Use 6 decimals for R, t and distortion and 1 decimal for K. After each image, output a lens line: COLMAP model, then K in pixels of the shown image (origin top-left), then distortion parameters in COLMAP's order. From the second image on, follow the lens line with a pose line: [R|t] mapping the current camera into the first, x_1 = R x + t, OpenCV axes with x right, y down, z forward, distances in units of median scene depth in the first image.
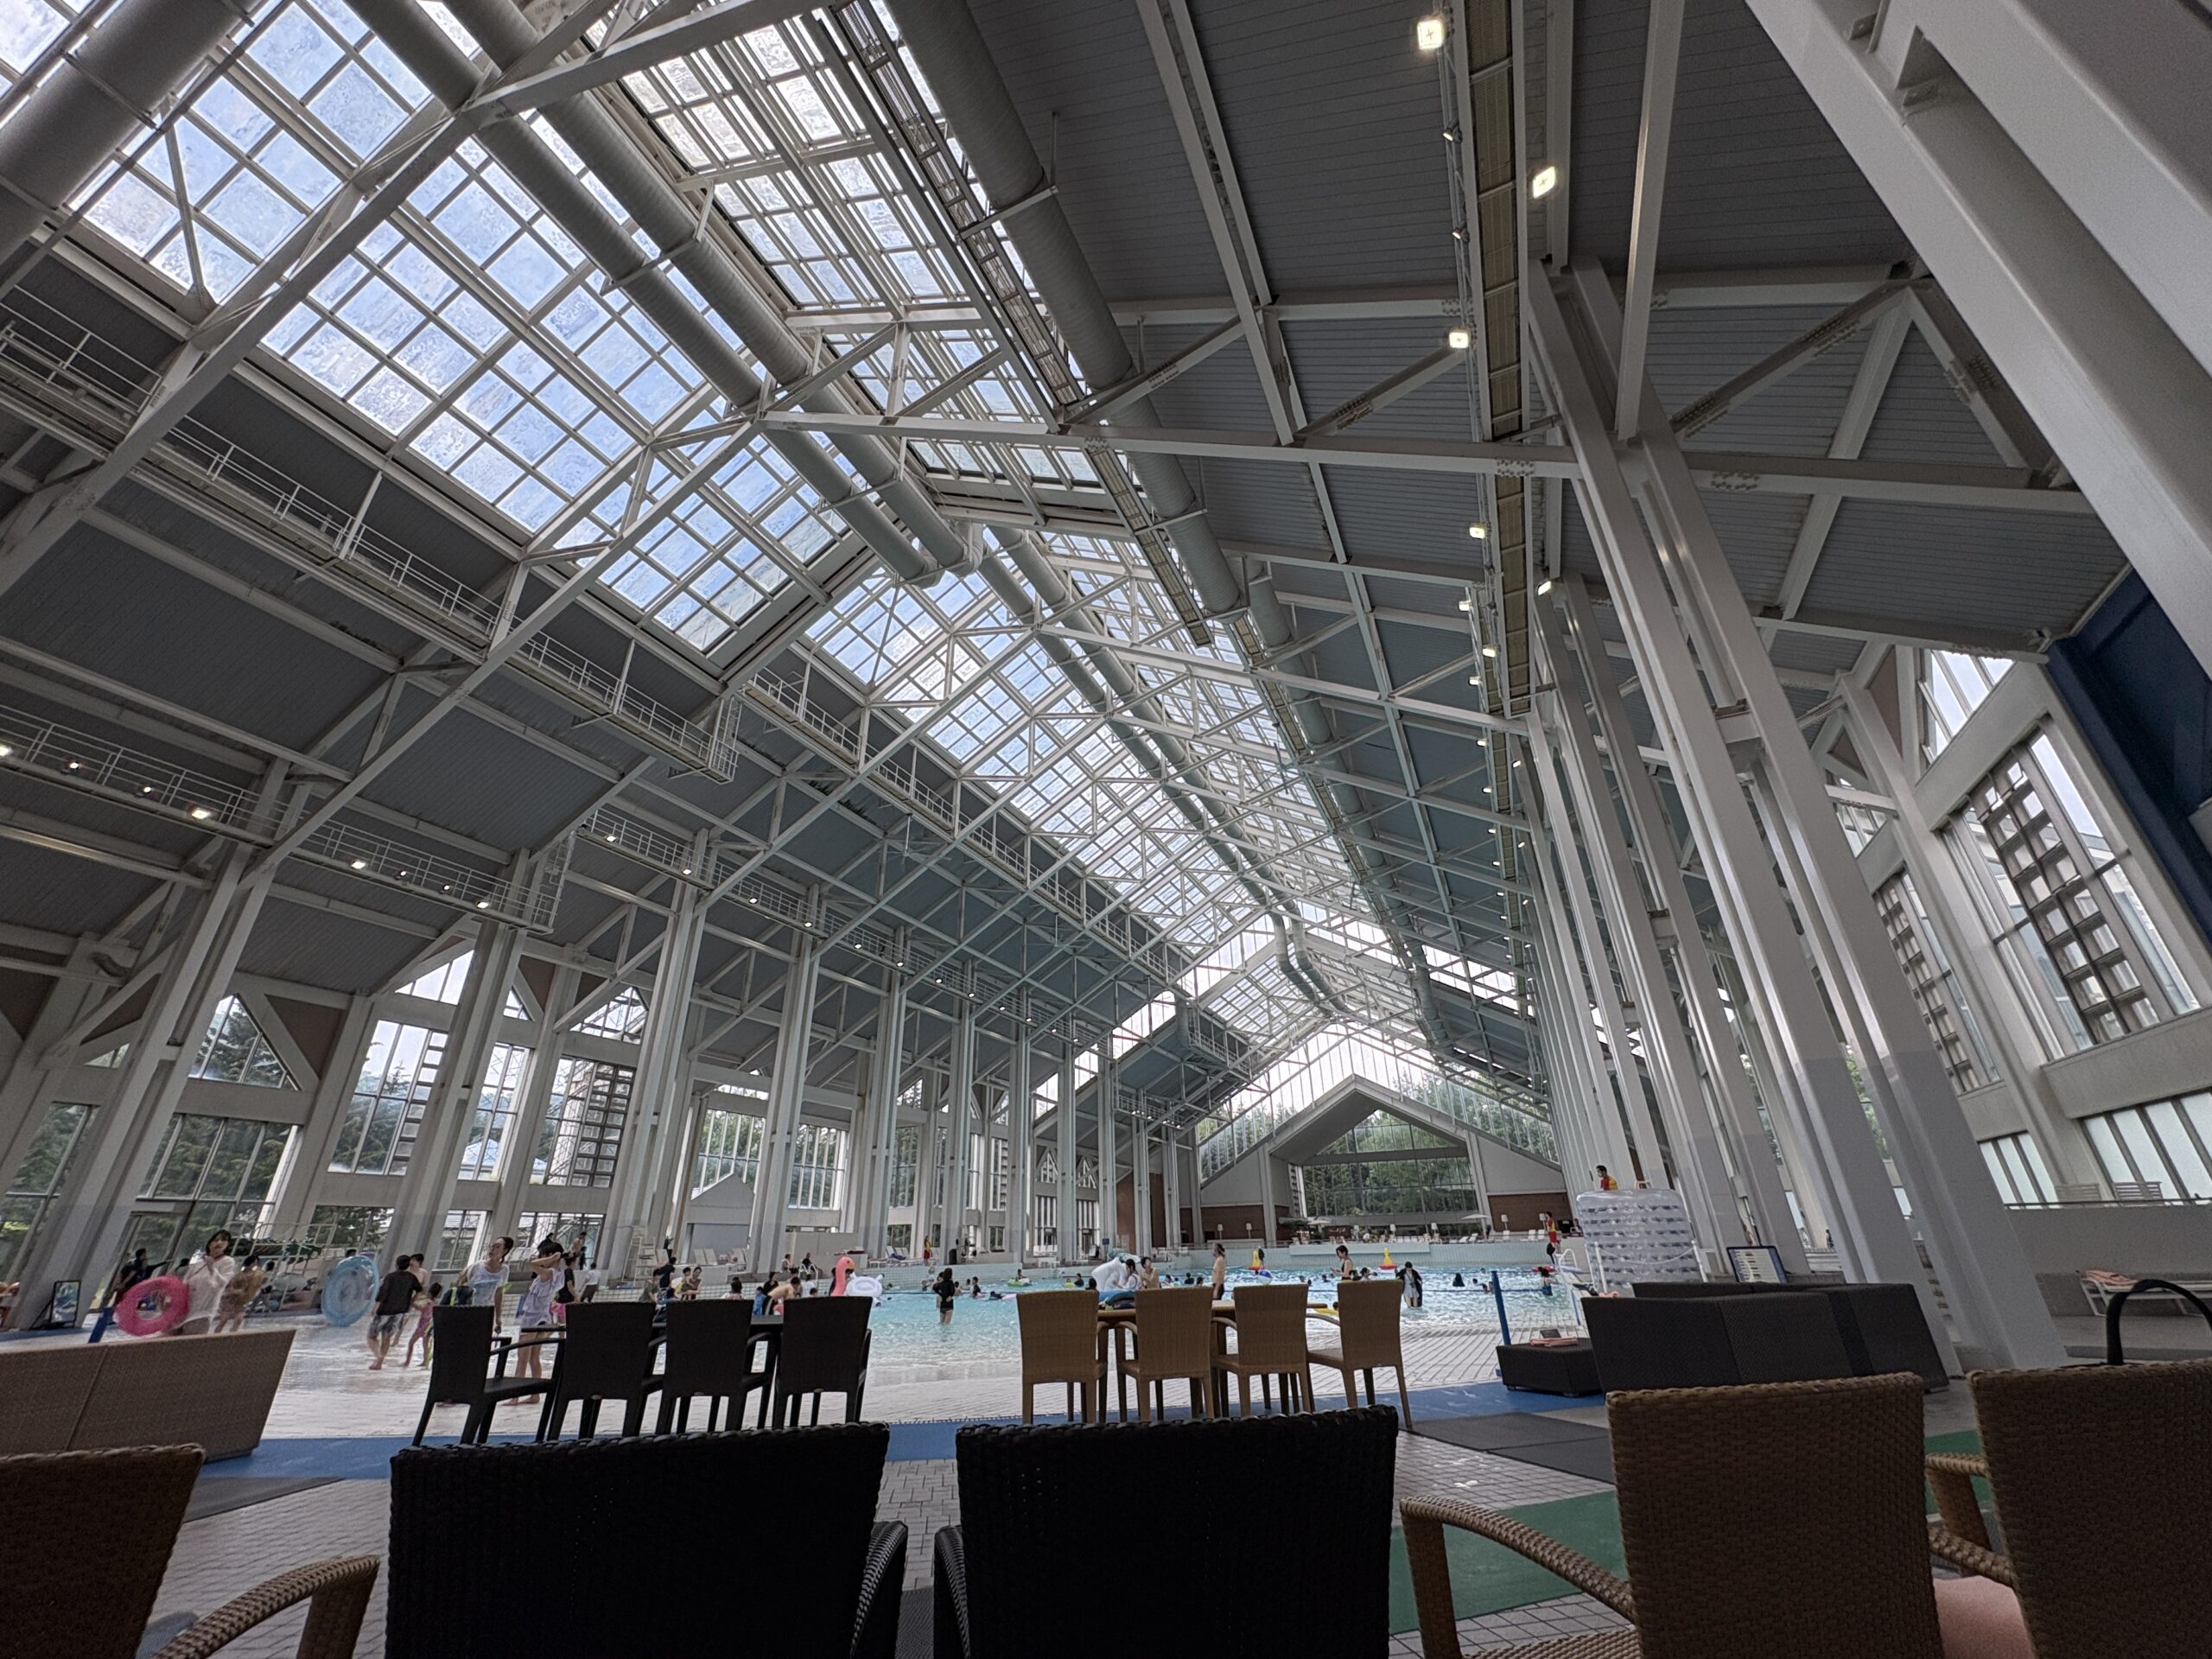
lens RADIAL K [[879.8, 0, 1107.2], [0, 879.8, 824.9], [0, 0, 1]] dist [-0.002547, -0.000245]
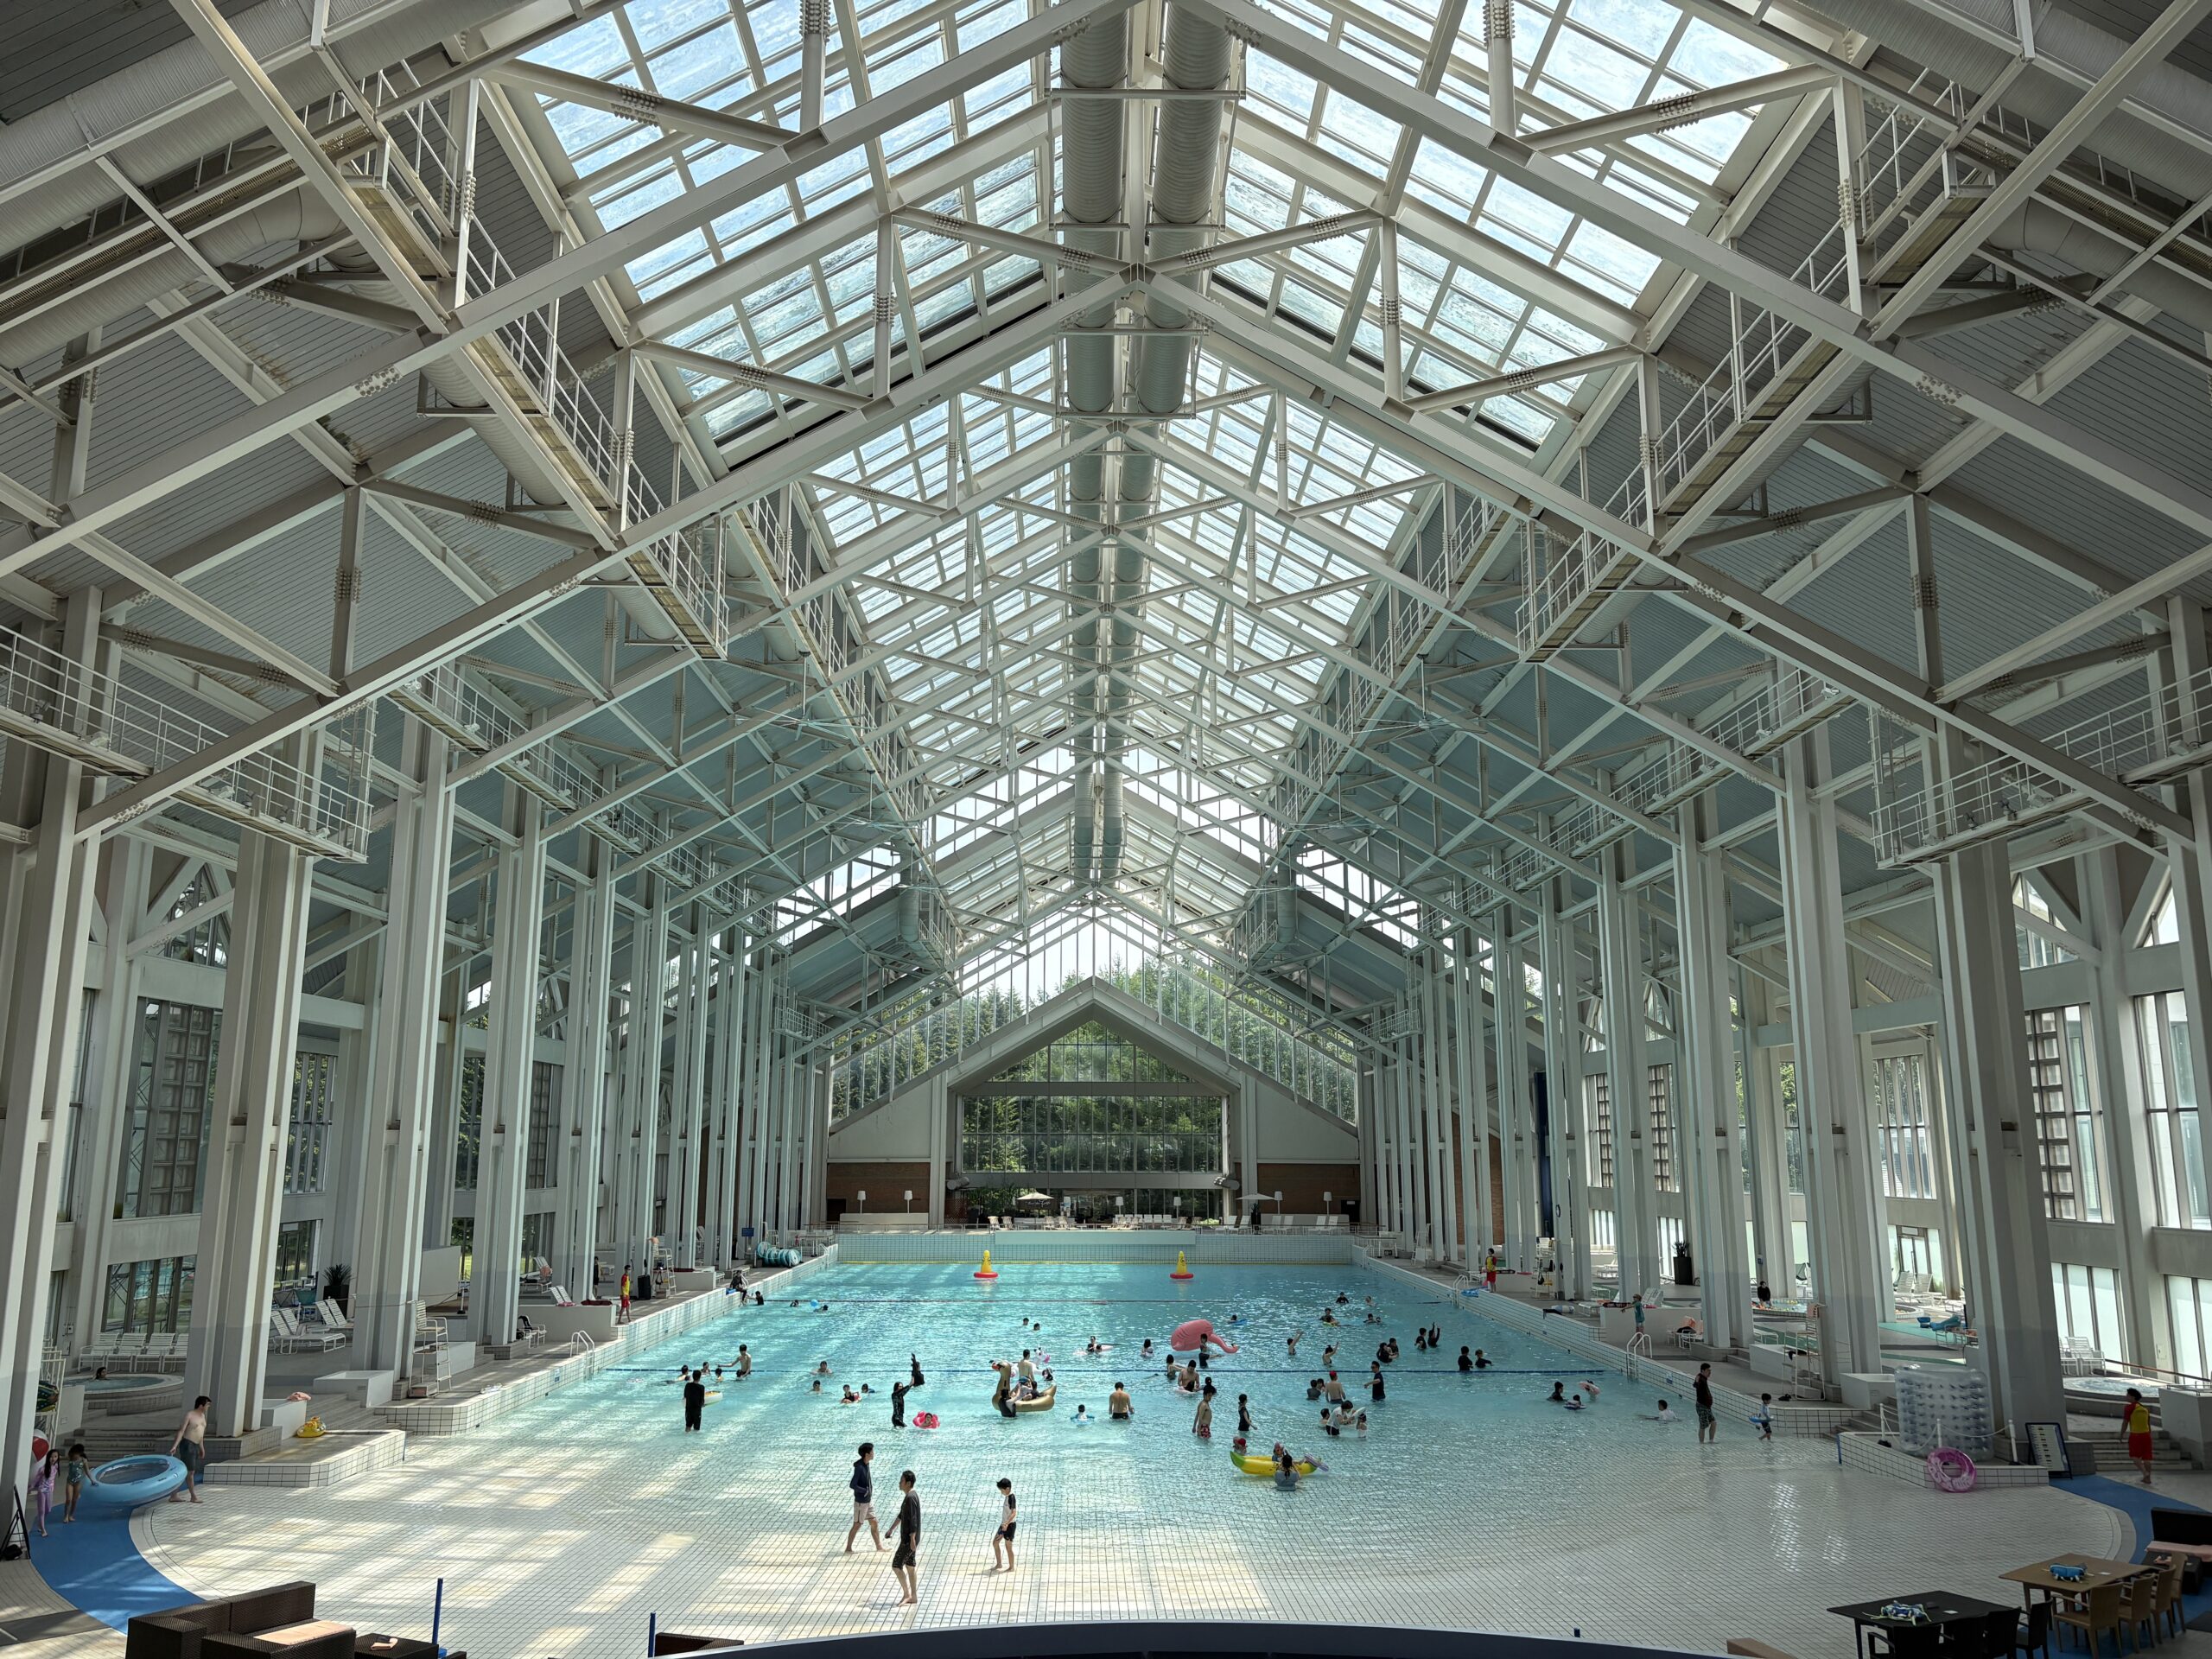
lens RADIAL K [[1669.8, 0, 1086.7], [0, 1669.8, 824.5], [0, 0, 1]] dist [0.062987, -0.041896]
pose [[0.908470, 0.099169, 0.406014, -0.276507], [-0.199005, 0.956891, 0.211559, -0.099770], [-0.367531, -0.272994, 0.889042, -0.075443]]
